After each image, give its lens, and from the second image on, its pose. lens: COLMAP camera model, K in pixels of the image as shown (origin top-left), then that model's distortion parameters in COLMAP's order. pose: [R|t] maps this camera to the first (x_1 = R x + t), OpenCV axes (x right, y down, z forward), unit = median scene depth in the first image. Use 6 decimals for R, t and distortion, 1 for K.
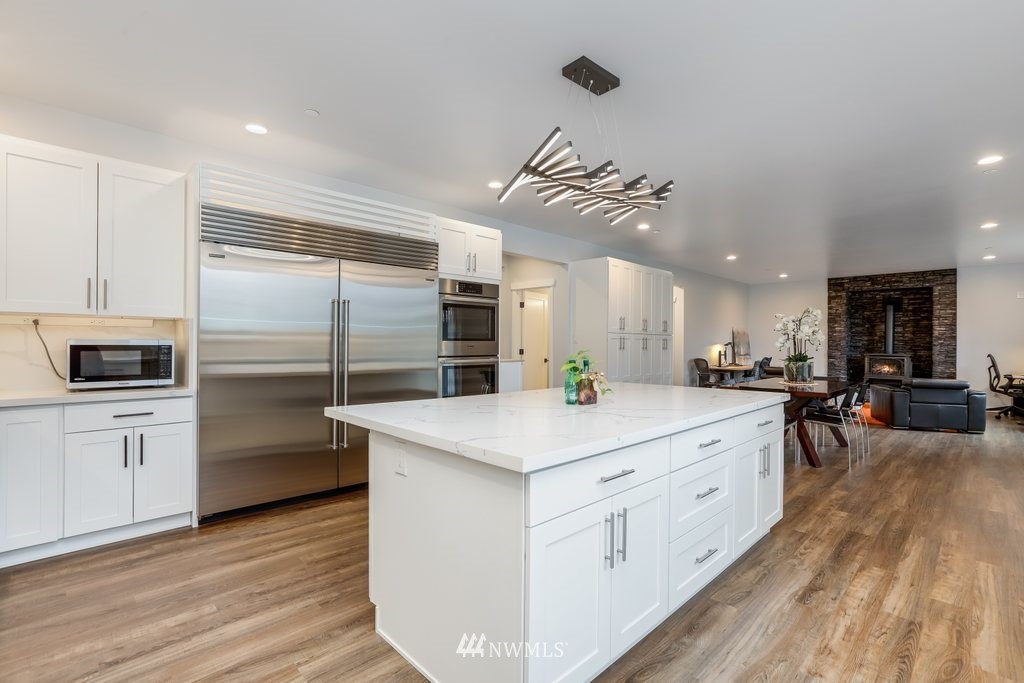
lens RADIAL K [[463.6, 0, 515.3], [0, 463.6, 344.9], [0, 0, 1]] dist [-0.001481, 0.000235]
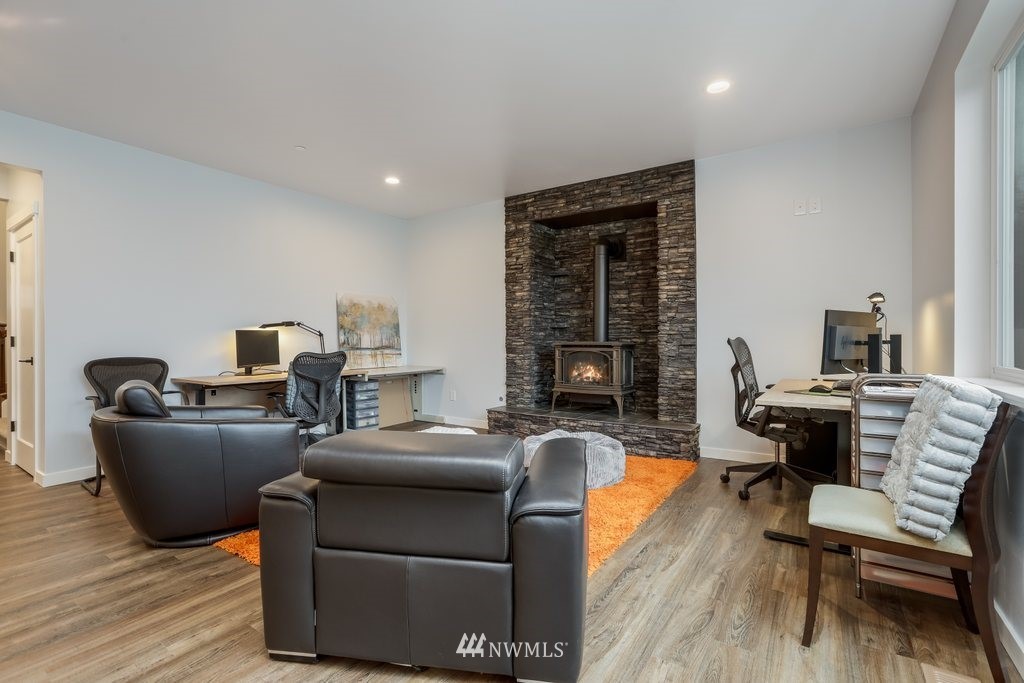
lens RADIAL K [[468.1, 0, 512.0], [0, 468.1, 341.5], [0, 0, 1]] dist [-0.034478, 0.017724]
pose [[0.982332, -0.012215, 0.186746, 0.631653], [0.011961, 0.999925, 0.002487, 0.016703], [-0.186763, -0.000209, 0.982405, 0.527983]]
